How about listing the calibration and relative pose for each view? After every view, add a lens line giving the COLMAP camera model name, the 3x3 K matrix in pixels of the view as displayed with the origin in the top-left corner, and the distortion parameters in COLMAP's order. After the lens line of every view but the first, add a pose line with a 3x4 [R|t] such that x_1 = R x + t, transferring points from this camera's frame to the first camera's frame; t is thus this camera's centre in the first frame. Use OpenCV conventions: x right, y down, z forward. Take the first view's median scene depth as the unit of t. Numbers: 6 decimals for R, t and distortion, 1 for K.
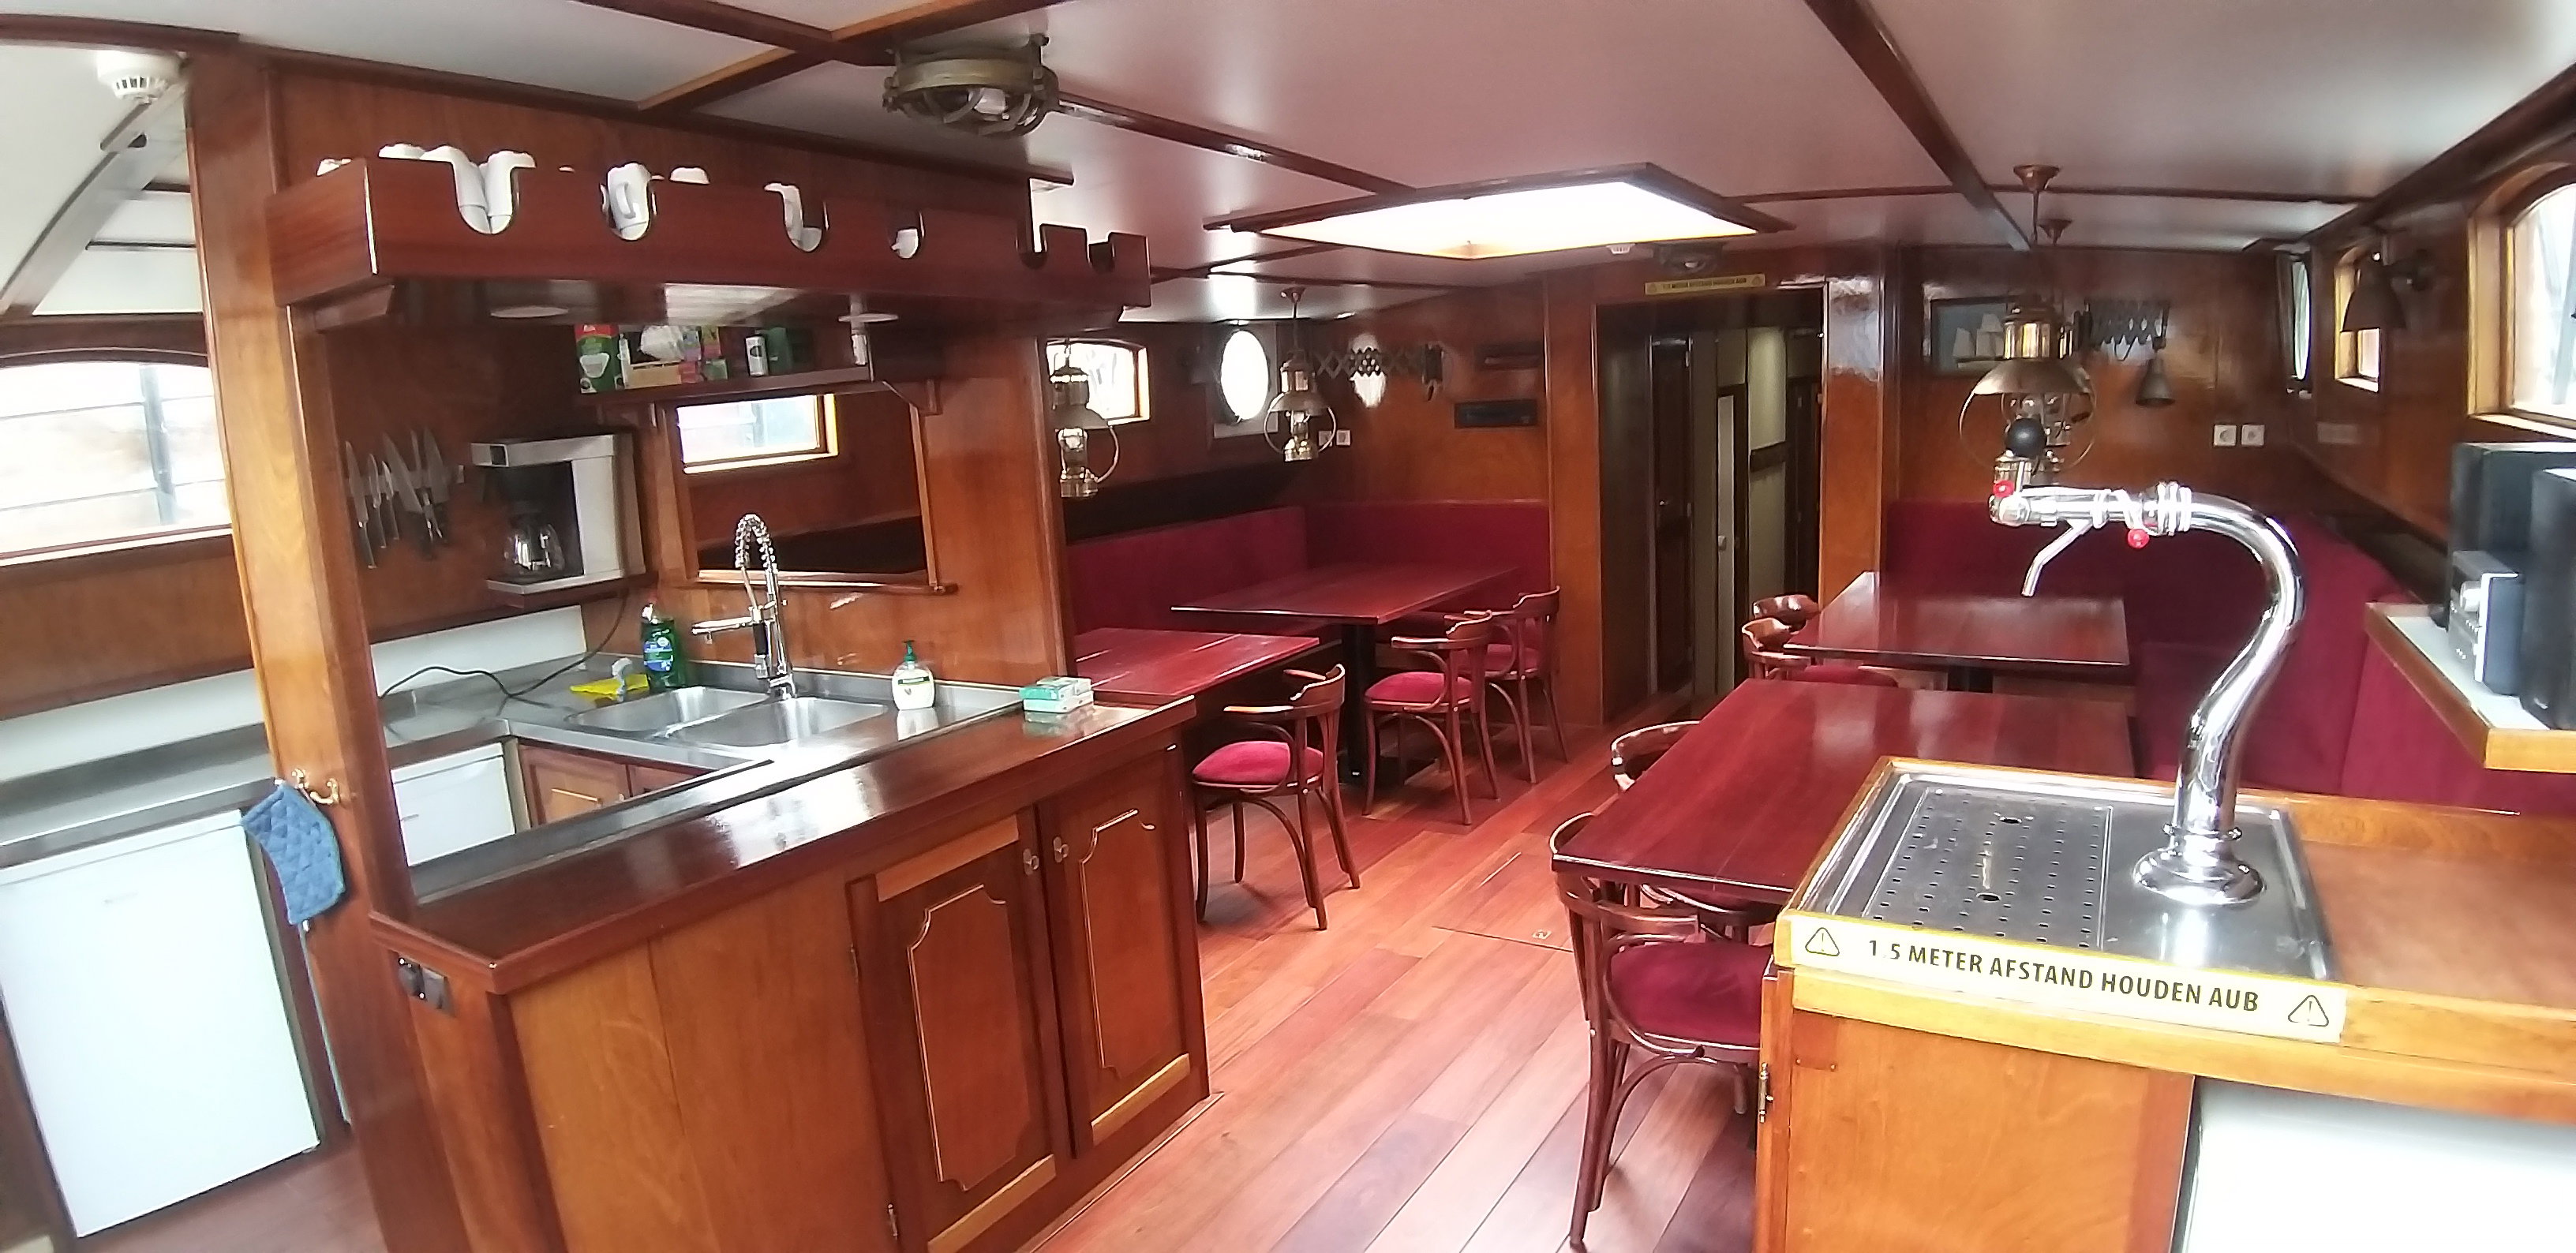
lens RADIAL K [[1360.9, 0, 1258.3], [0, 1360.9, 628.0], [0, 0, 1]] dist [-0.053613, -0.052823]
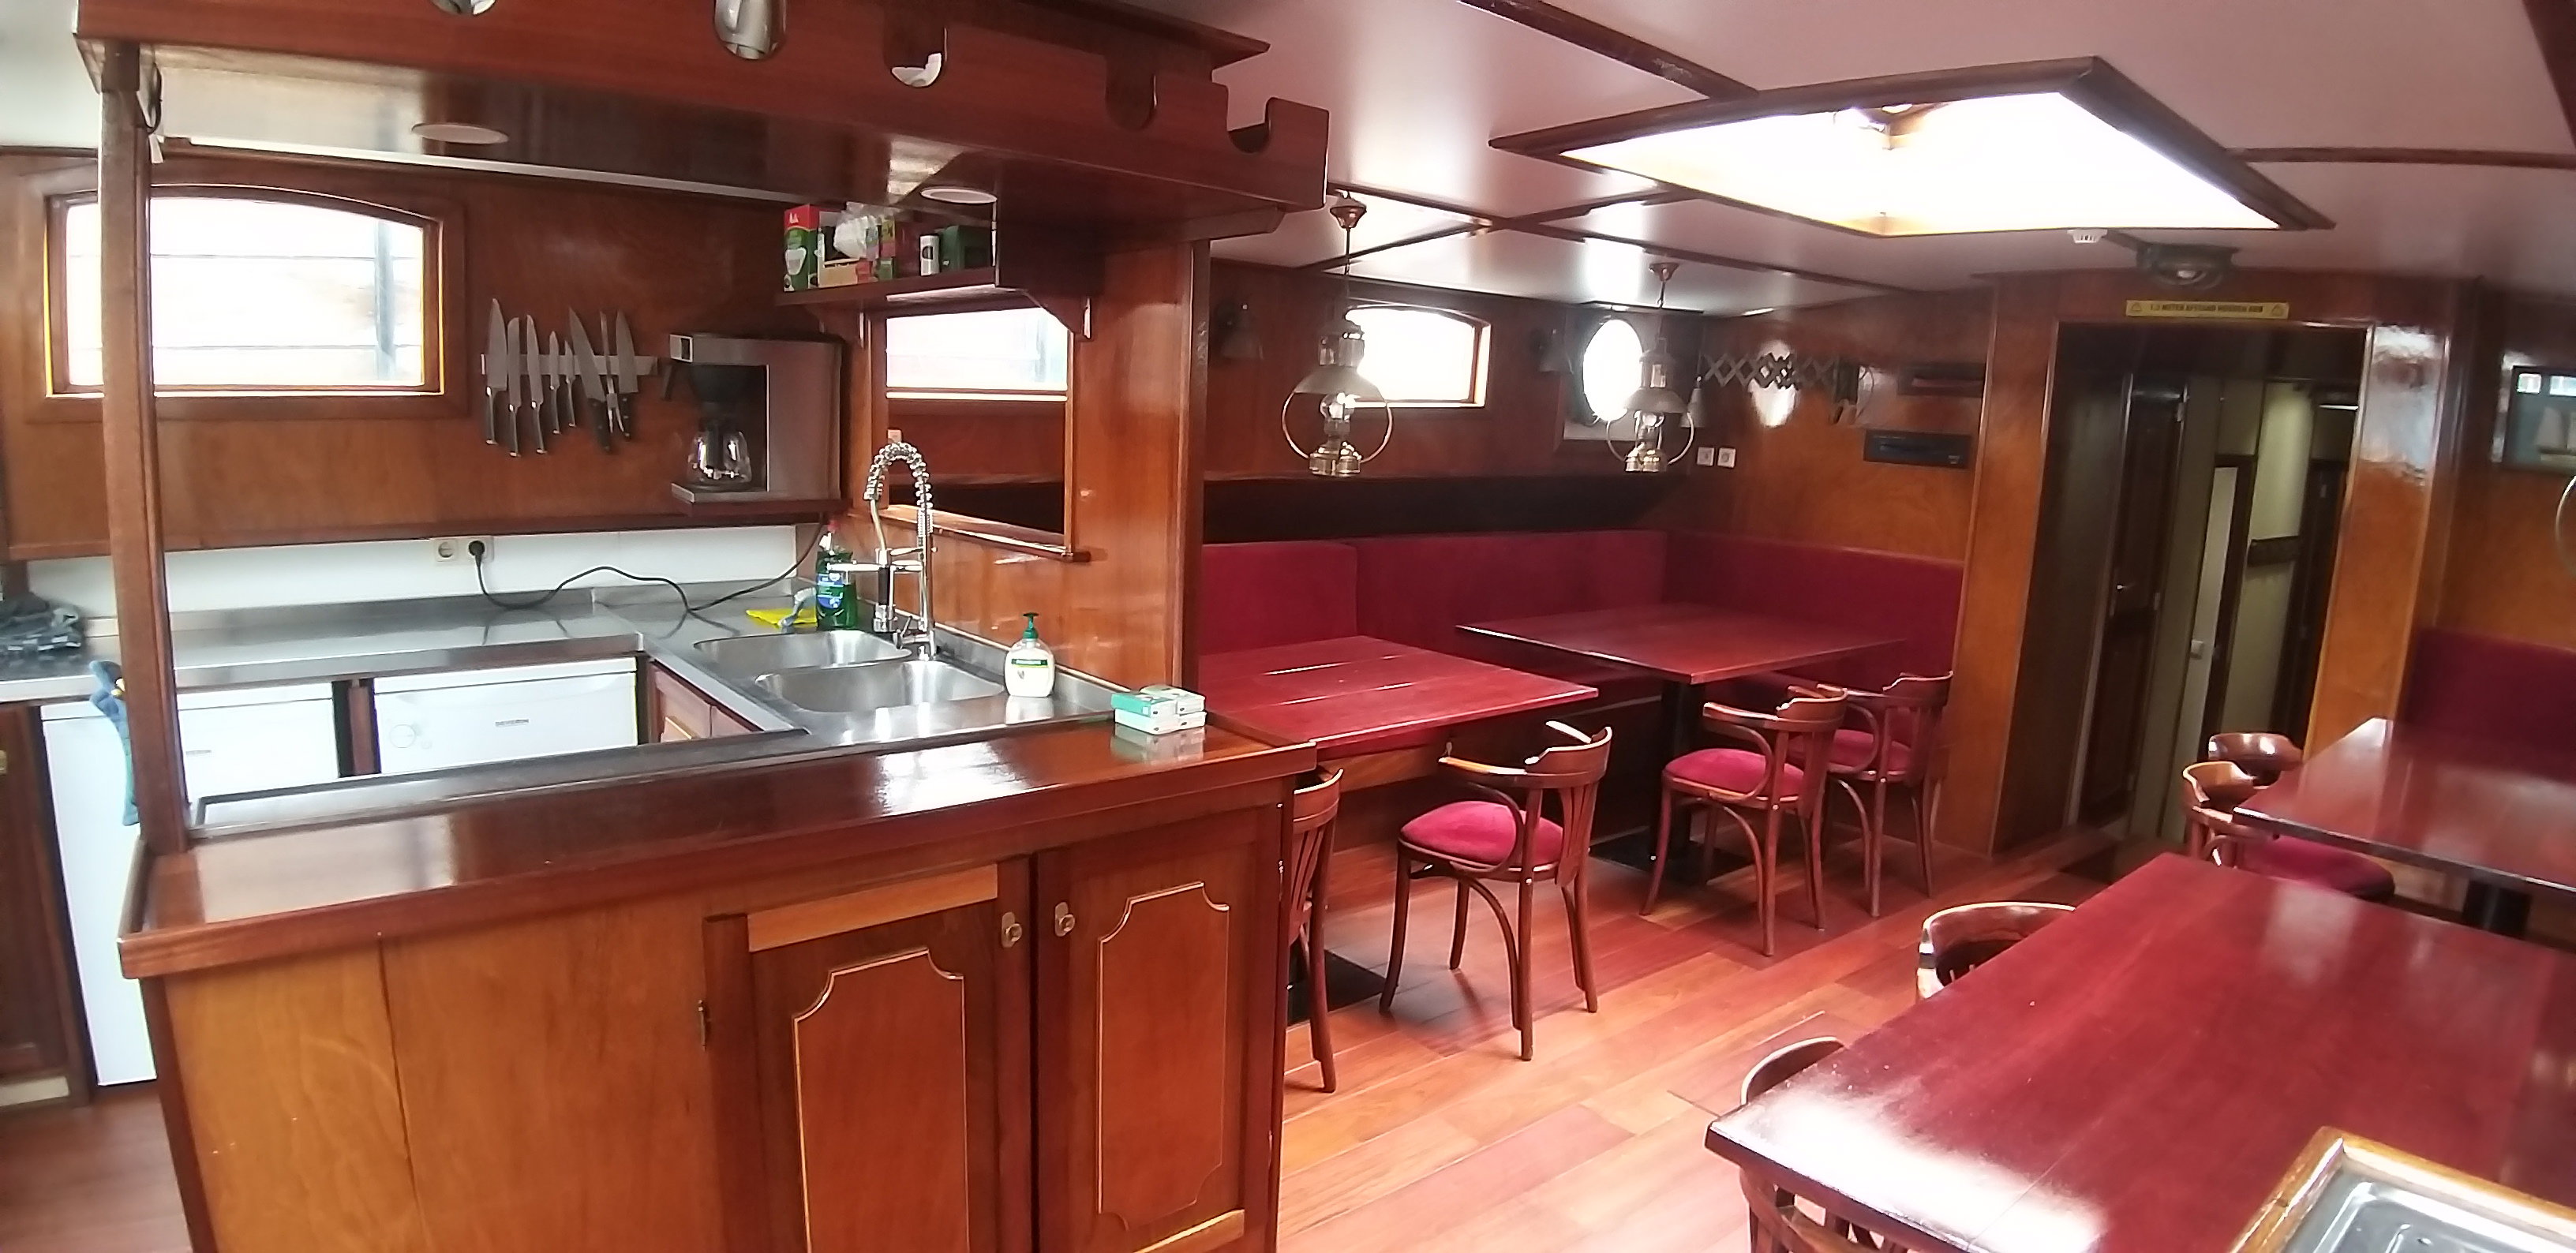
lens RADIAL K [[1360.9, 0, 1258.3], [0, 1360.9, 628.0], [0, 0, 1]] dist [-0.053613, -0.052823]
pose [[0.943327, 0.149530, -0.296269, 0.092001], [-0.150256, 0.988435, 0.020453, -0.015115], [0.295901, 0.025223, 0.954885, 0.201422]]
